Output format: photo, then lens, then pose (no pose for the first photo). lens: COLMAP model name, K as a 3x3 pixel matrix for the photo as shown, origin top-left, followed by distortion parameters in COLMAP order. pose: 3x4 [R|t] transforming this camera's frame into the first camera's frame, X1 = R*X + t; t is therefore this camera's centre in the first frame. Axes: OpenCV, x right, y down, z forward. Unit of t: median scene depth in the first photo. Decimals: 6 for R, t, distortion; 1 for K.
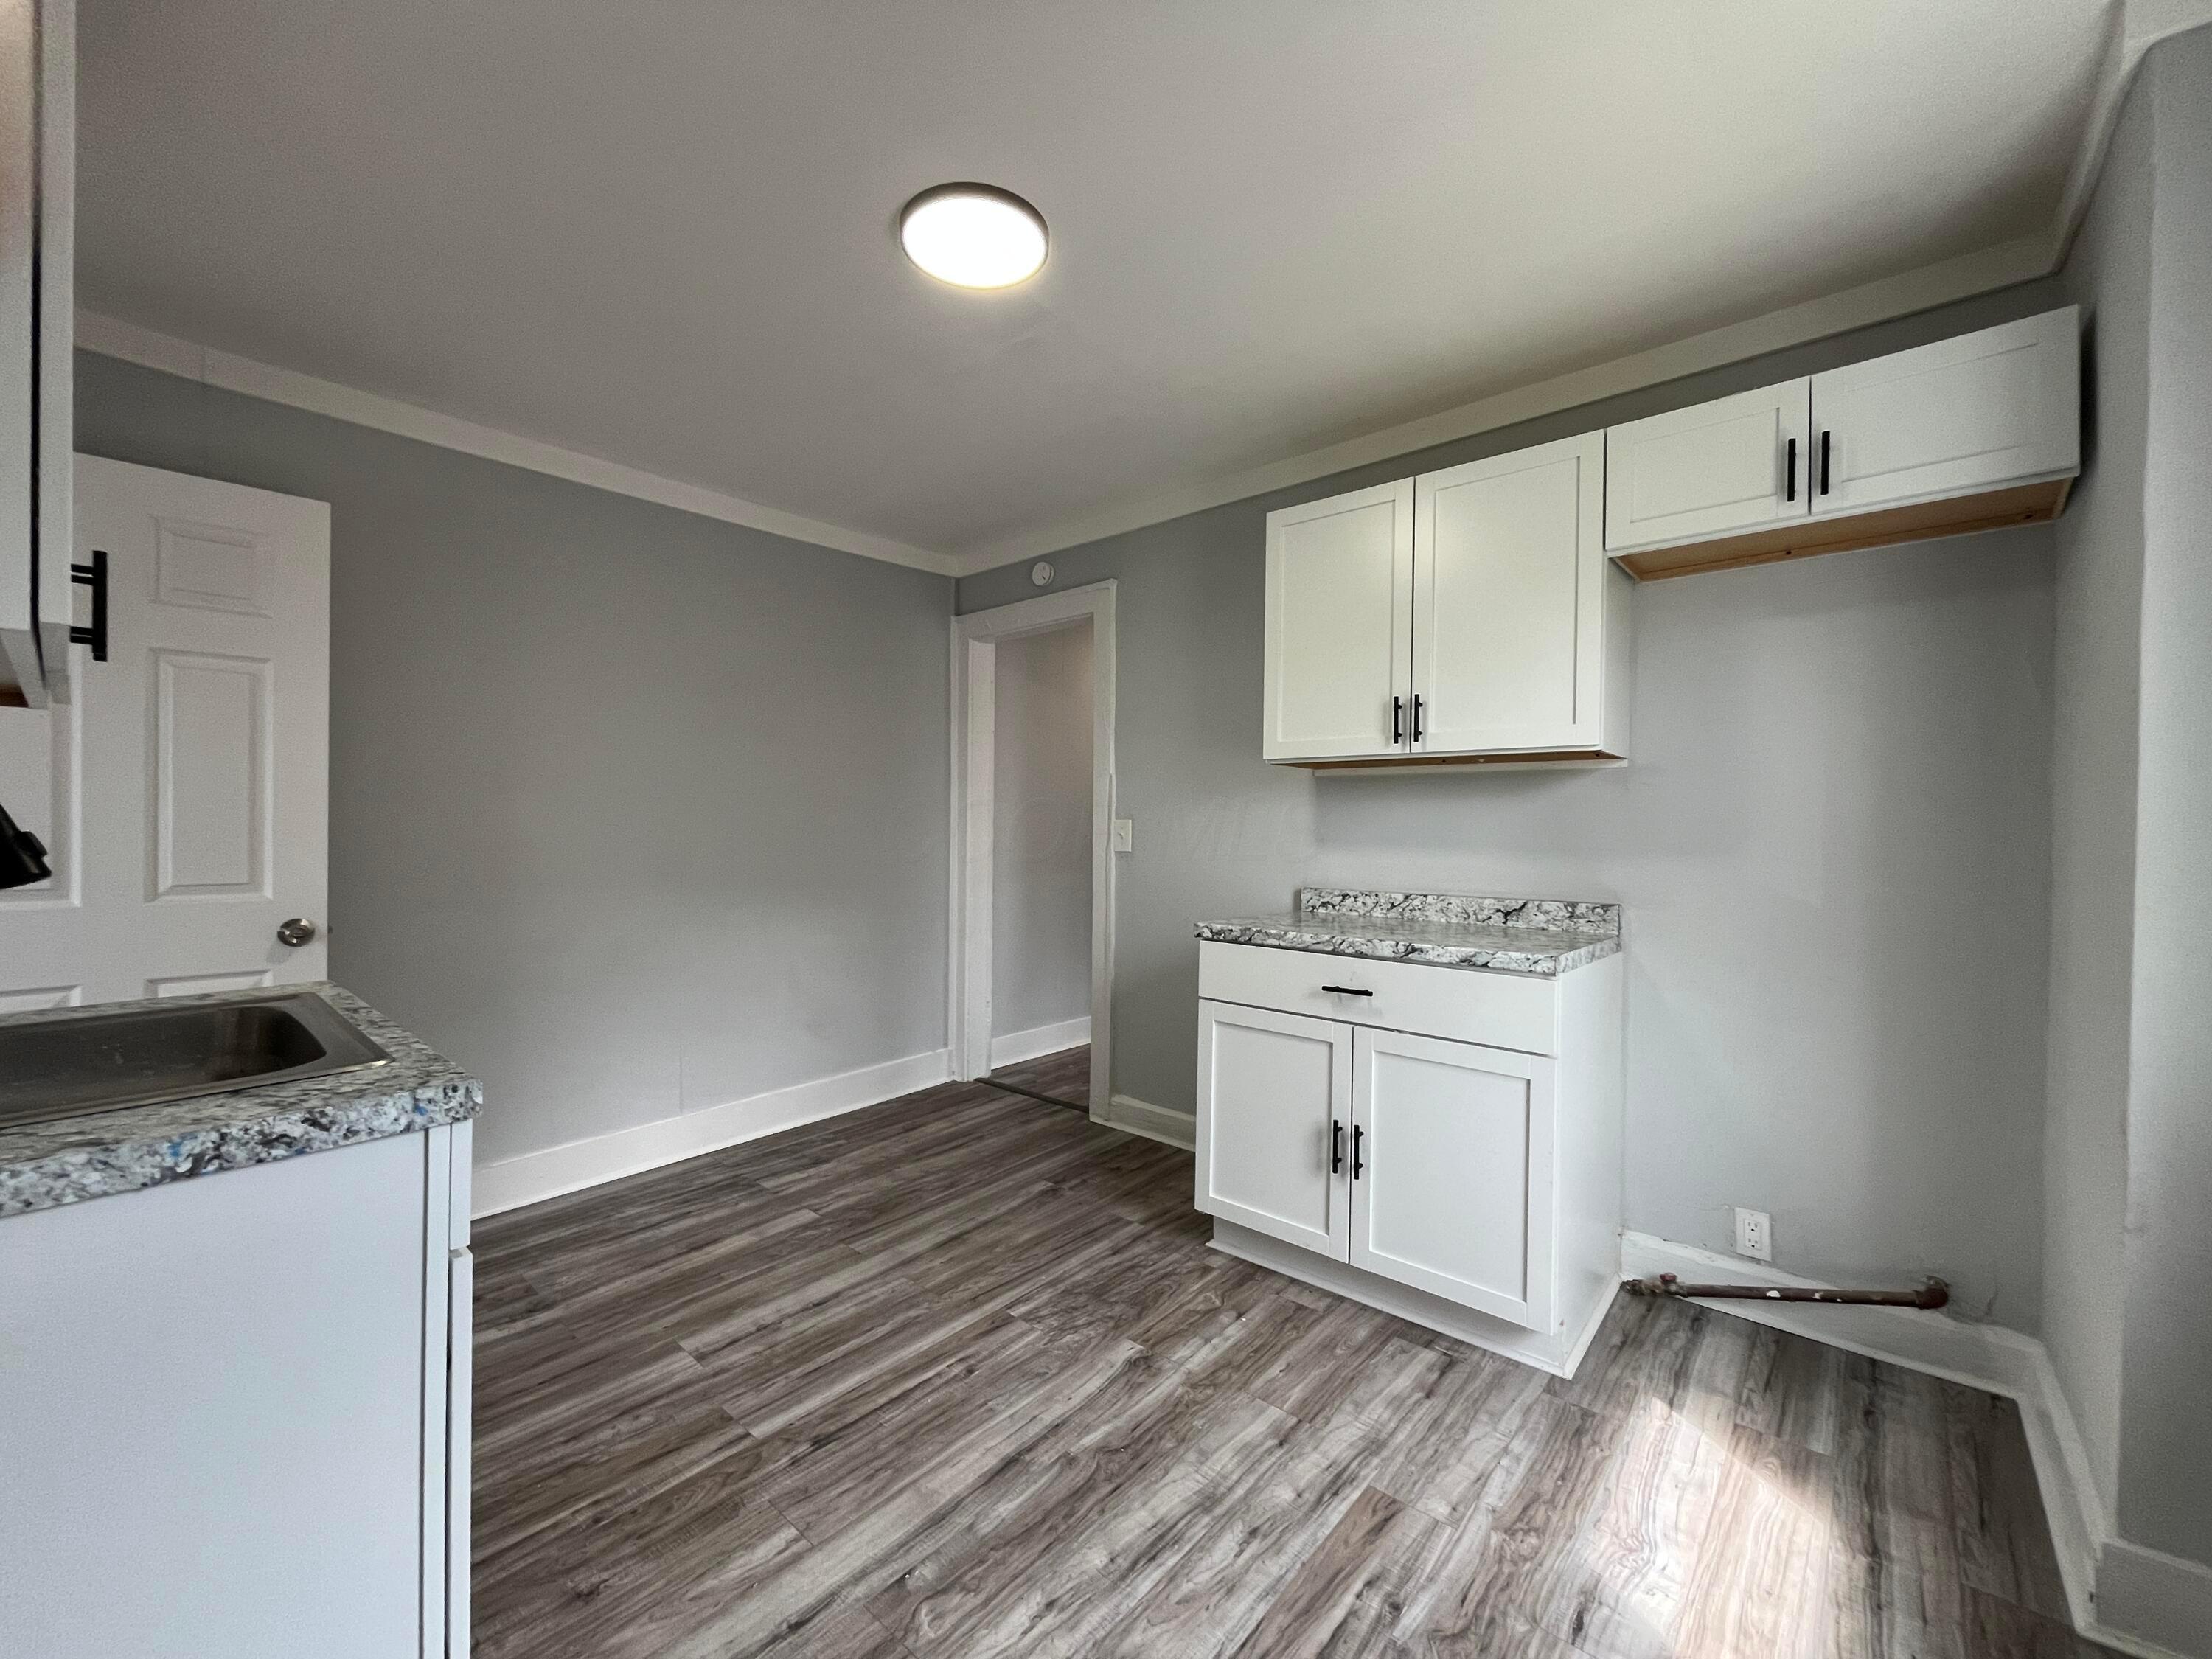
lens RADIAL K [[896.8, 0, 1112.0], [0, 896.8, 826.3], [0, 0, 1]] dist [0.000210, -0.000020]
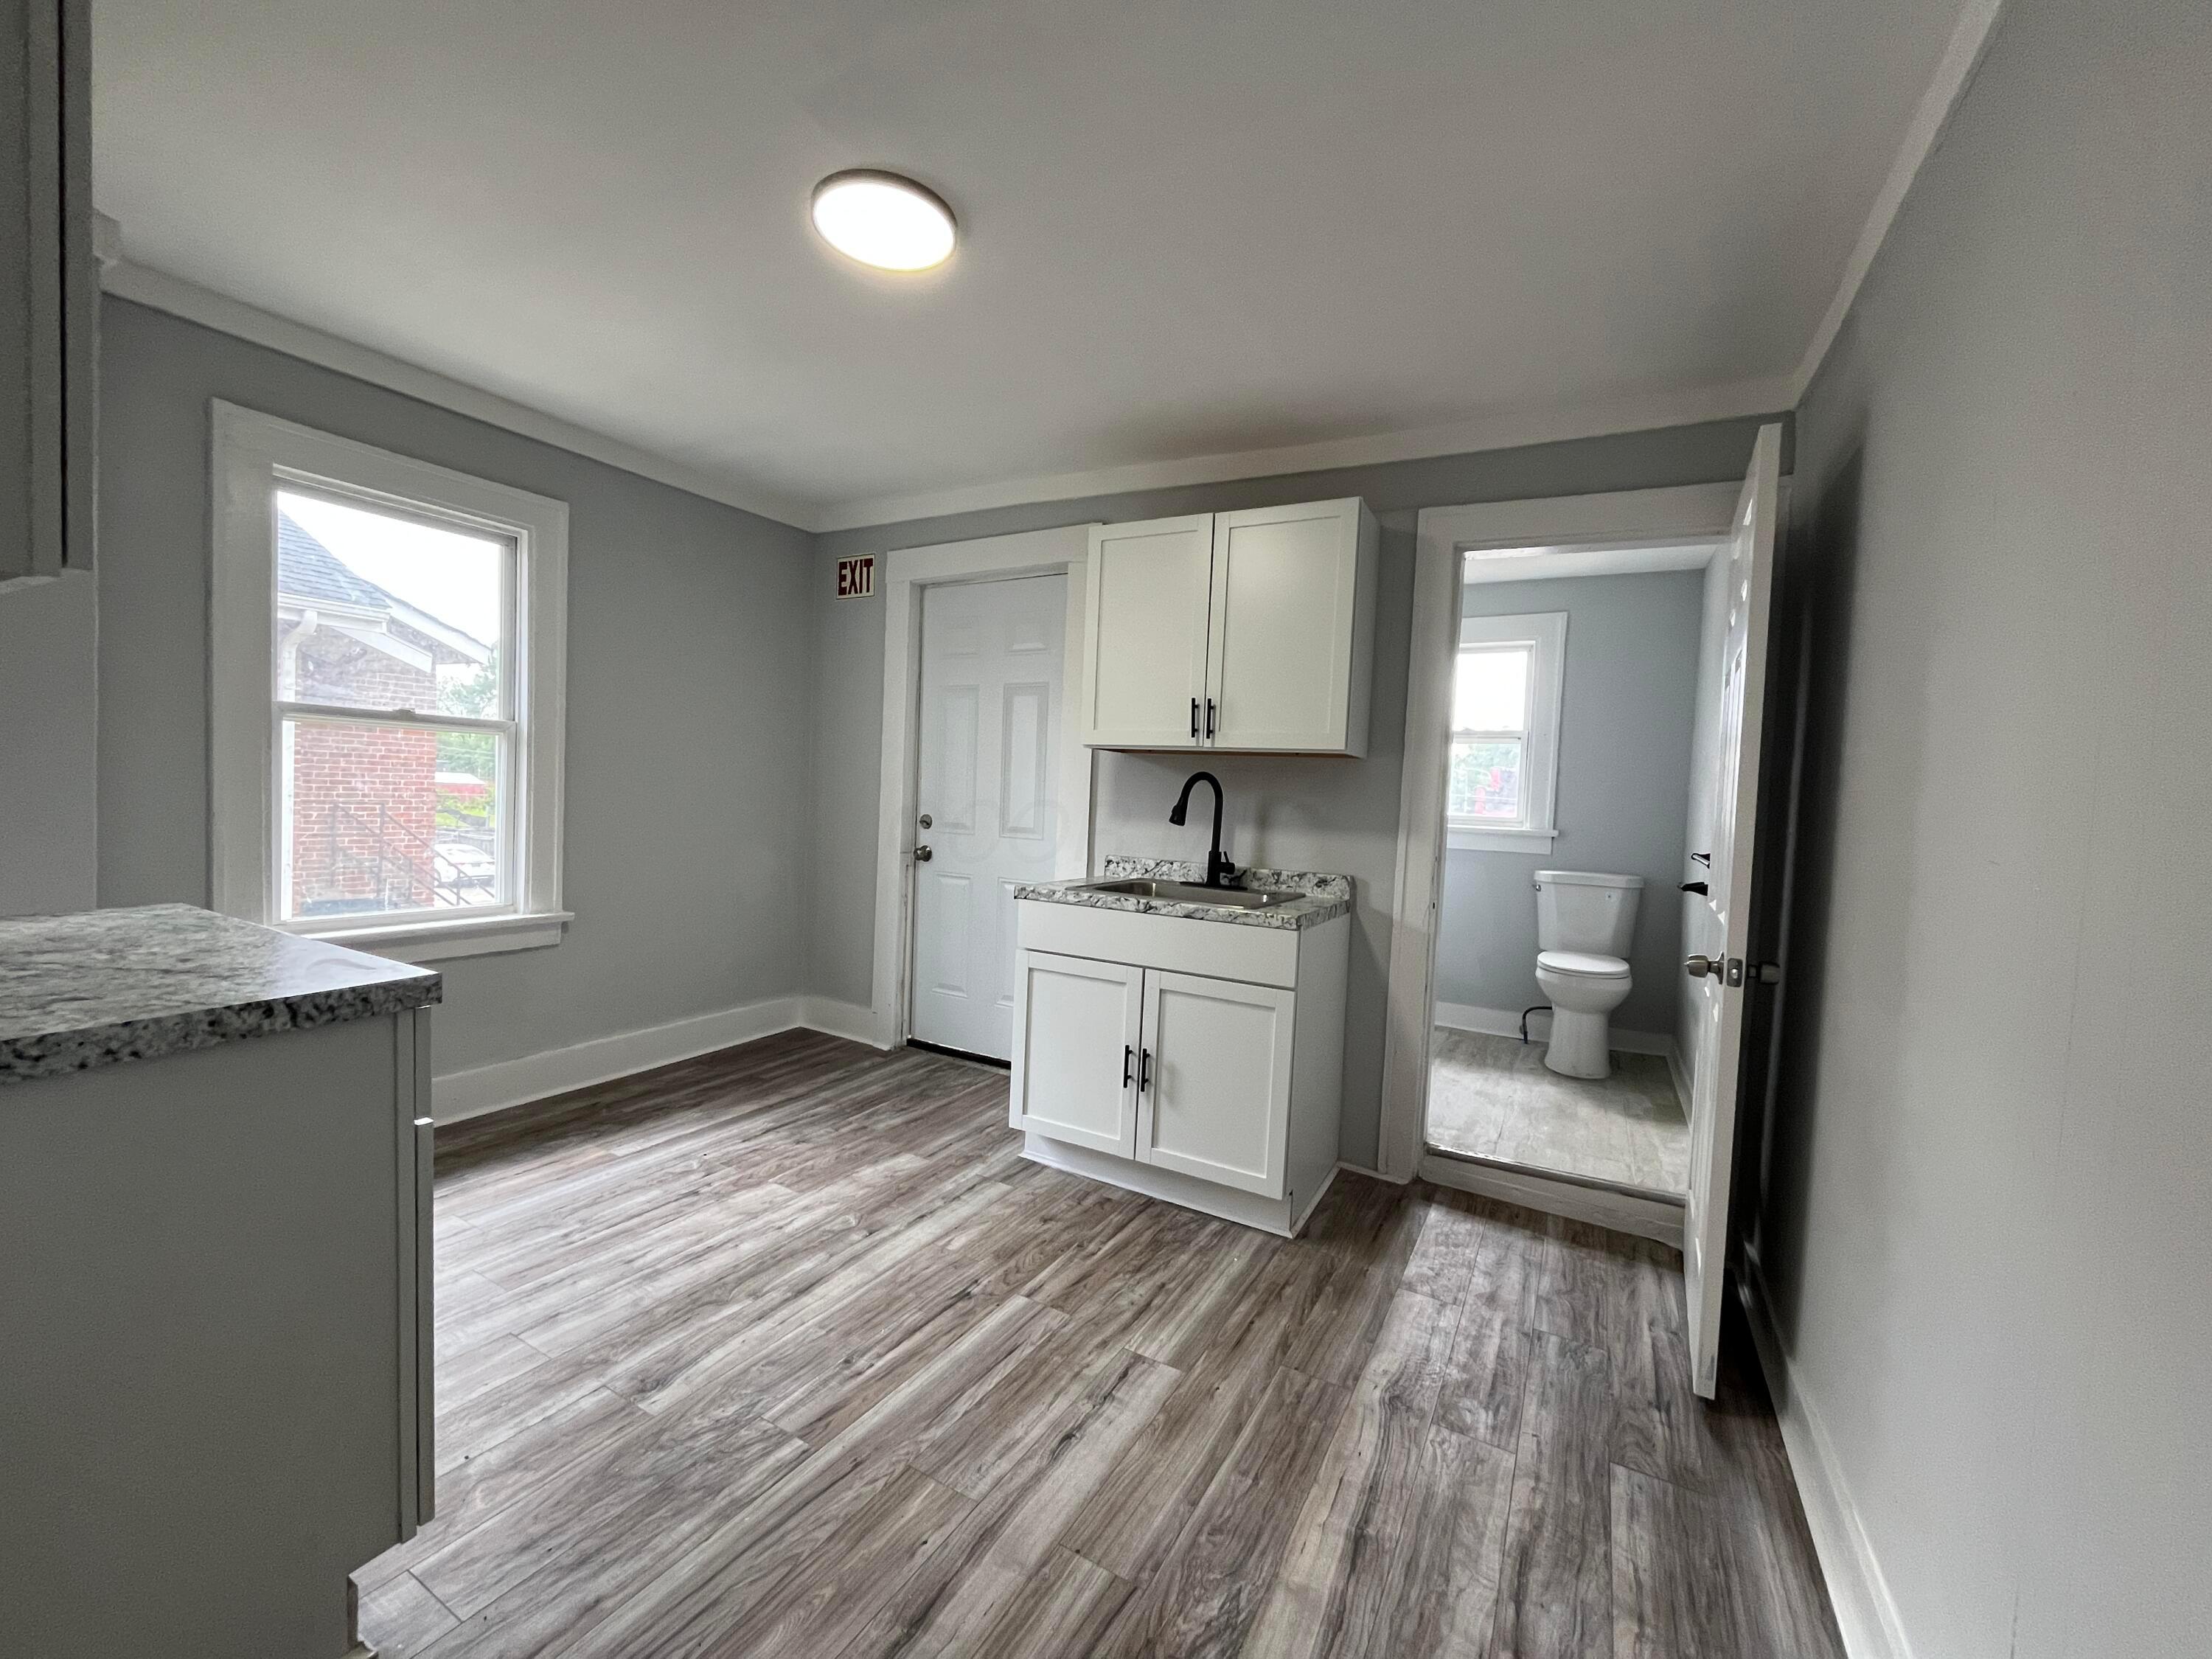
lens RADIAL K [[896.8, 0, 1104.5], [0, 896.8, 832.9], [0, 0, 1]] dist [0.000210, -0.000020]
pose [[-0.976473, -0.043261, -0.211257, -0.200903], [-0.055097, 0.997205, 0.050460, -0.019752], [0.208484, 0.060912, -0.976127, 1.972935]]
